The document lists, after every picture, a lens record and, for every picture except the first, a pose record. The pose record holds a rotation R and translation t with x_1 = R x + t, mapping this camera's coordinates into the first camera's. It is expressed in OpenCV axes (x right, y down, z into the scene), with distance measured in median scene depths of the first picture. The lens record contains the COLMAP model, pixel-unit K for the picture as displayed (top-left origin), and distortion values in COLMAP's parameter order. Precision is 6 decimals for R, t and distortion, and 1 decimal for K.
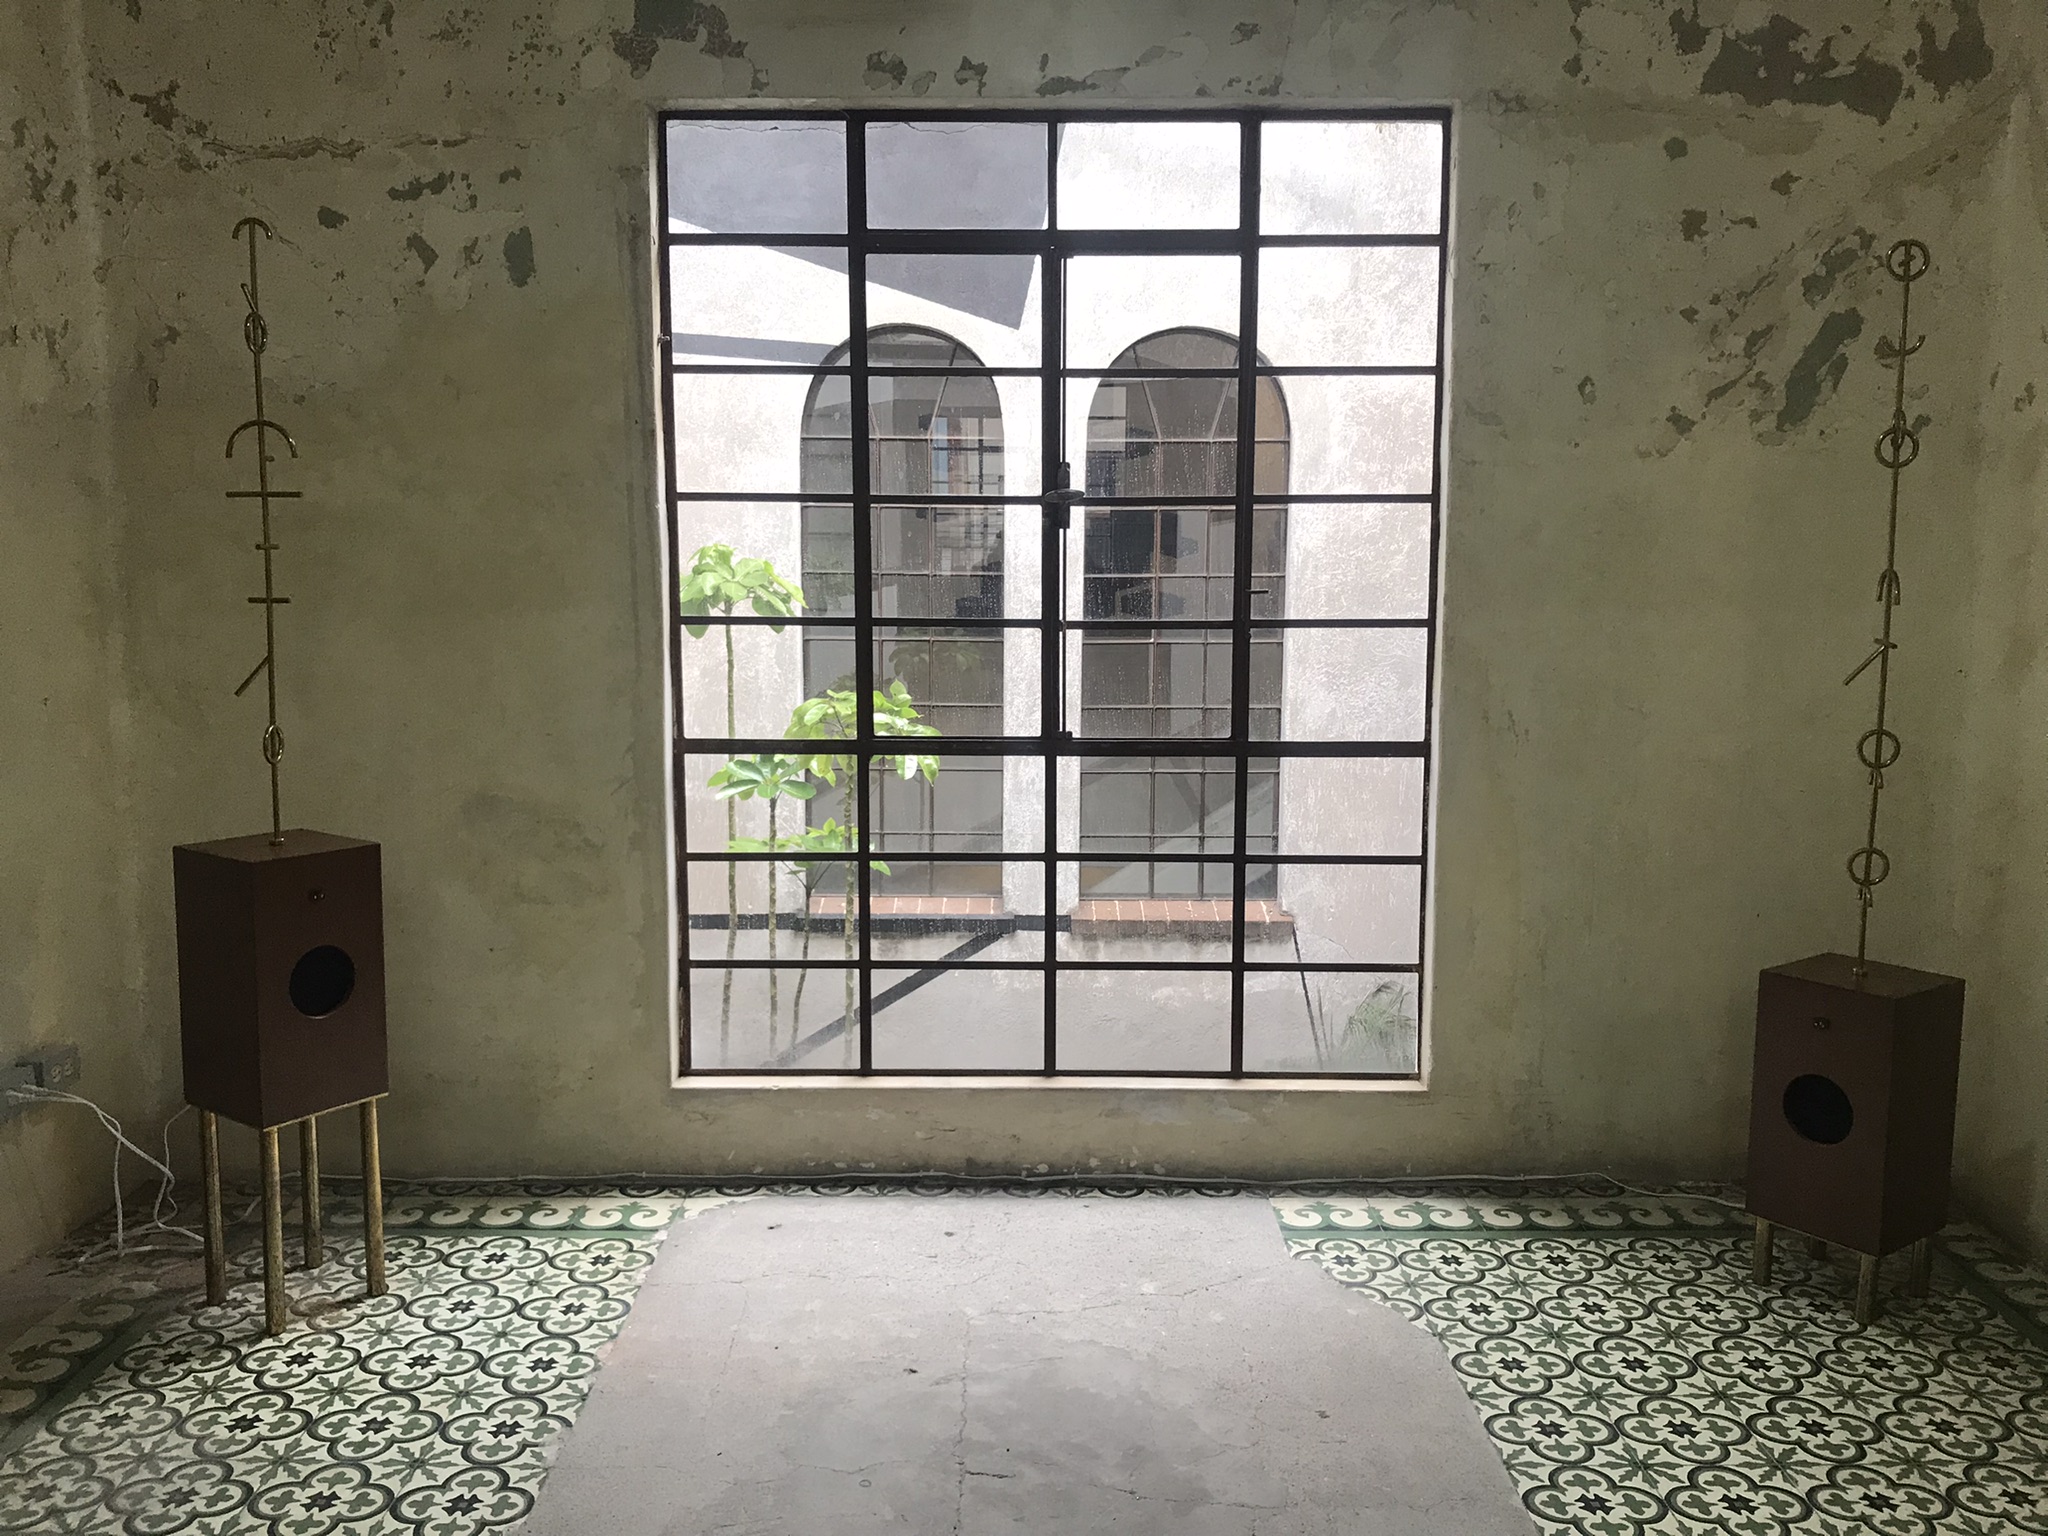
lens RADIAL K [[1685.4, 0, 1024.6], [0, 1685.4, 753.7], [0, 0, 1]] dist [0.019870, -0.014086]
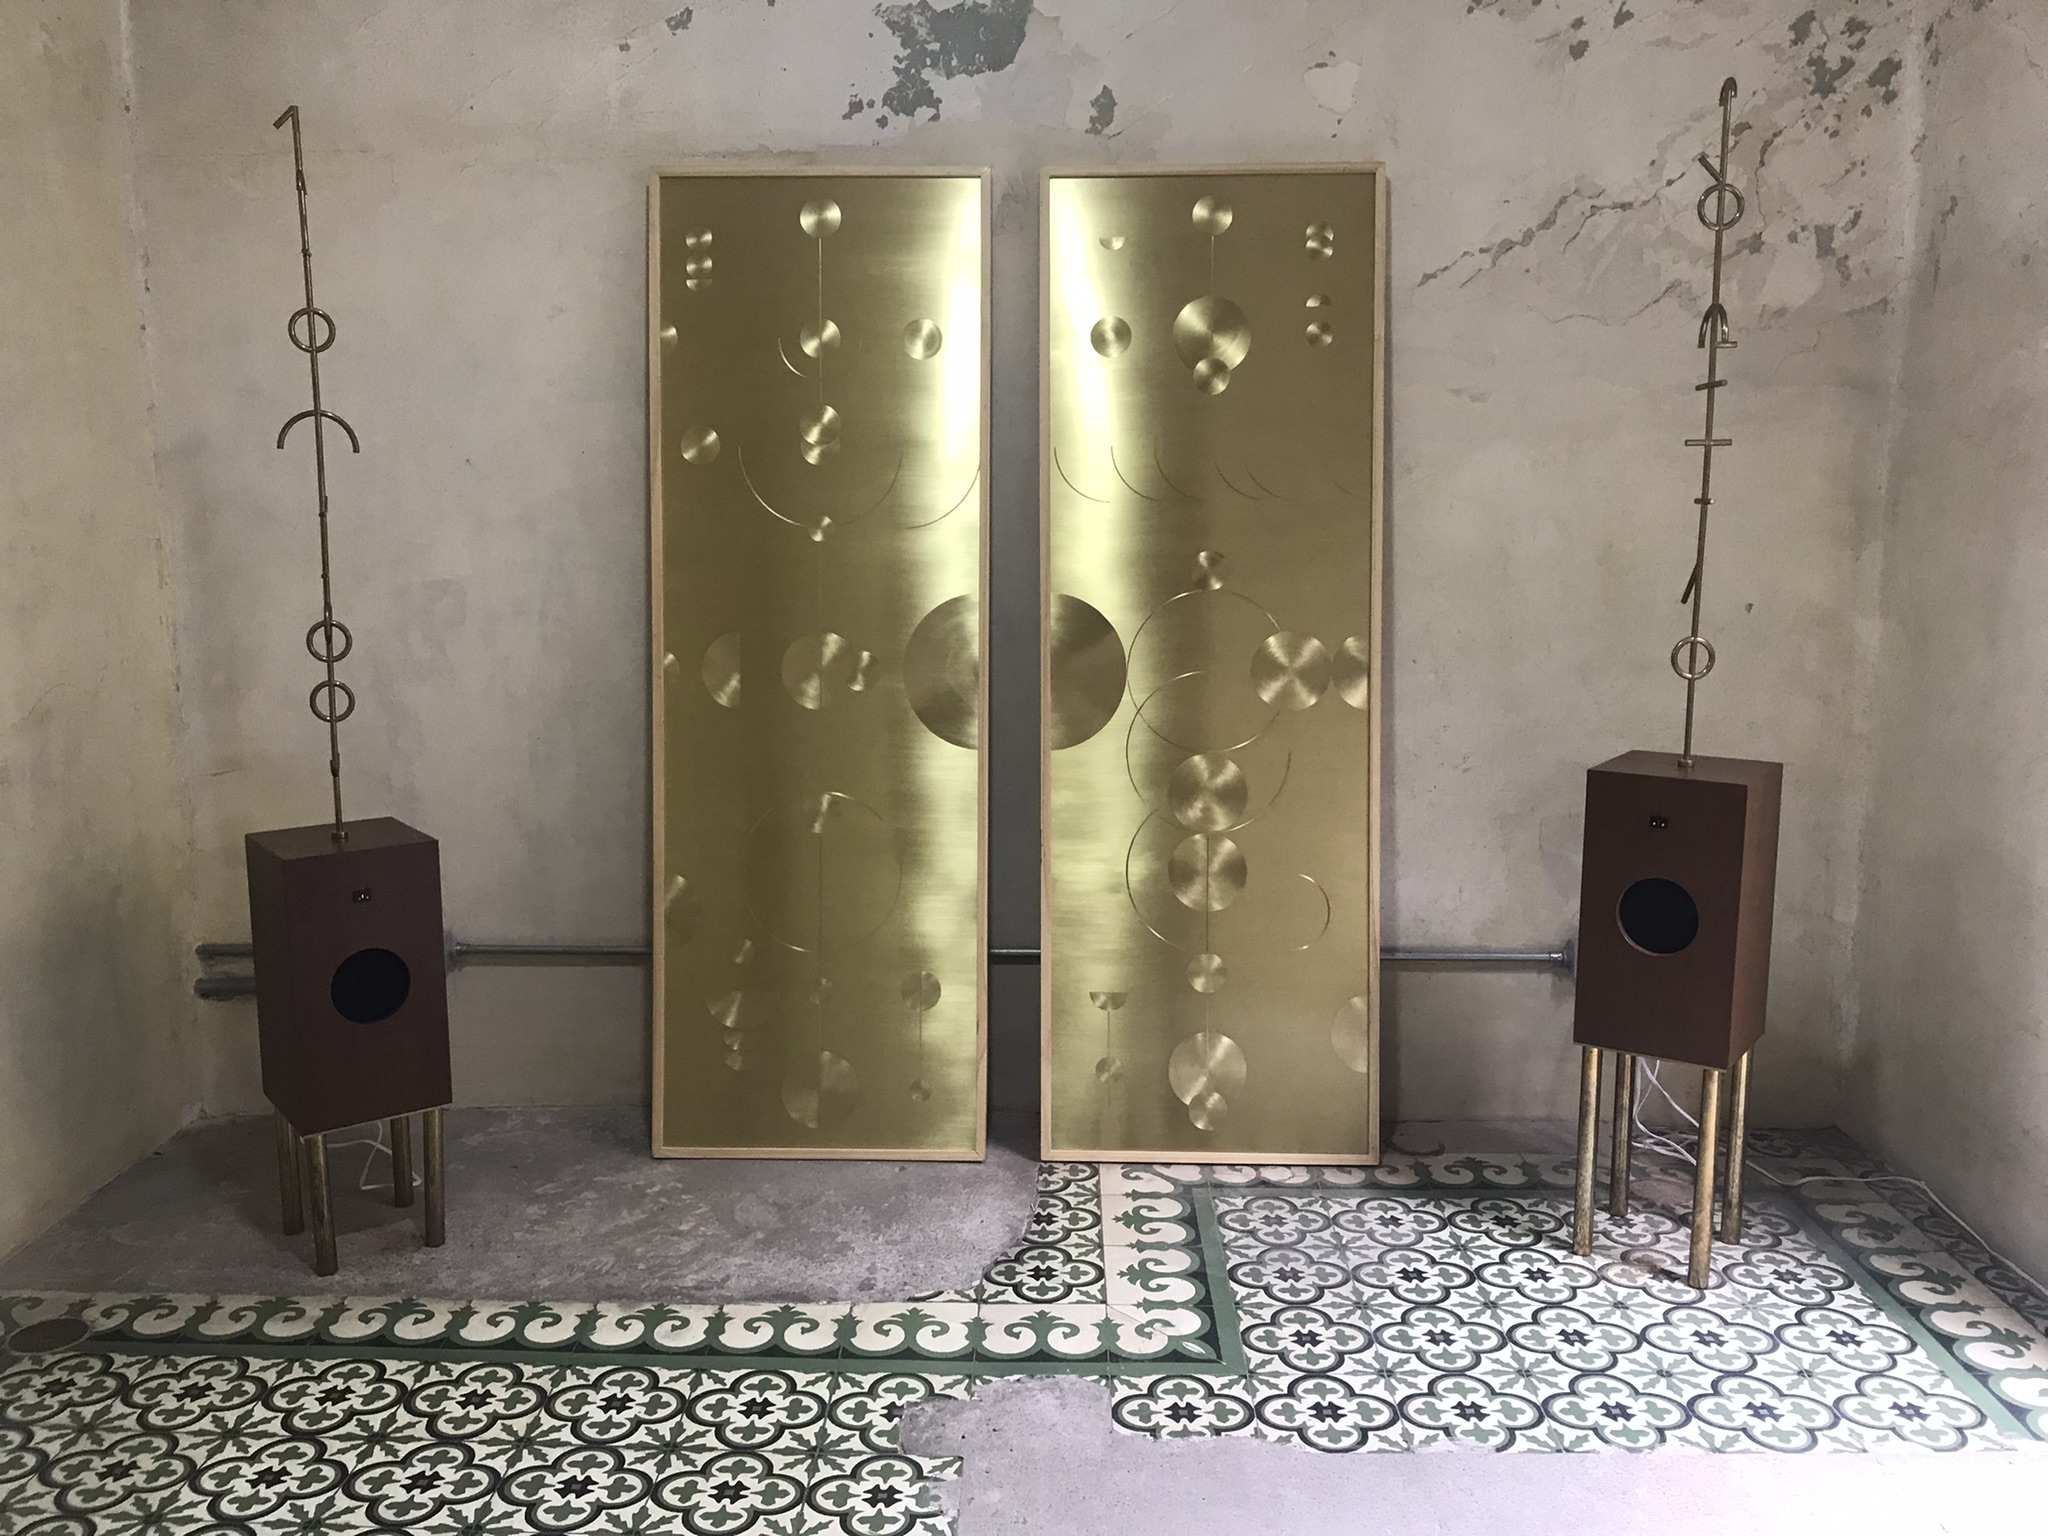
lens RADIAL K [[1685.4, 0, 1013.4], [0, 1685.4, 757.8], [0, 0, 1]] dist [0.019870, -0.014086]
pose [[-0.027498, 0.145733, -0.988942, 0.490519], [-0.117460, 0.981991, 0.147975, -0.045270], [0.992697, 0.120230, -0.009885, 0.649421]]
